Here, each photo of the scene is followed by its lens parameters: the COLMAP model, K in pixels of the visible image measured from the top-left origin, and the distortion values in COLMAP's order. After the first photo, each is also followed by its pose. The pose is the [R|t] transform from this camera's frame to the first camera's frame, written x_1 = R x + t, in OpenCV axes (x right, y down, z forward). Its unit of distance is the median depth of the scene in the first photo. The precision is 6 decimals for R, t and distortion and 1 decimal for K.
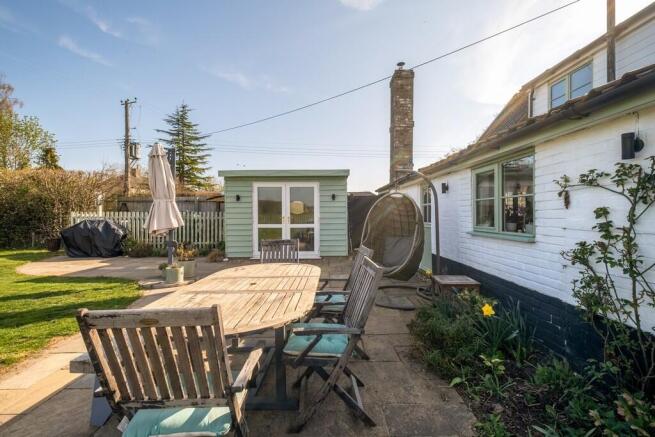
lens RADIAL K [[291.1, 0, 328.1], [0, 291.1, 221.8], [0, 0, 1]] dist [0.001492, 0.000258]
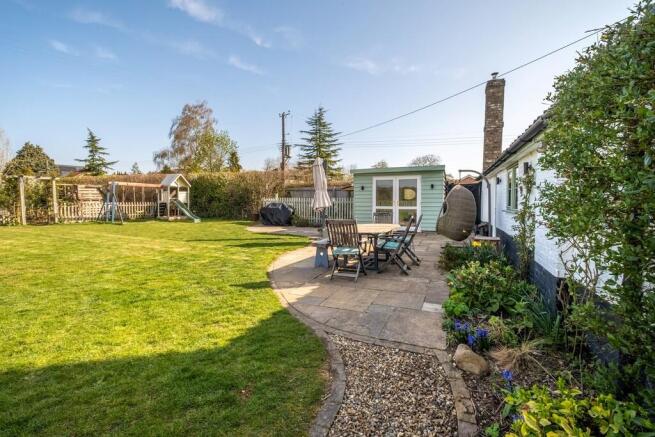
lens RADIAL K [[291.1, 0, 328.1], [0, 291.1, 221.8], [0, 0, 1]] dist [0.001492, 0.000258]
pose [[0.913505, 0.032266, -0.405546, 0.096929], [-0.012645, 0.998620, 0.050969, 0.011209], [0.406631, -0.041432, 0.912653, -0.304531]]
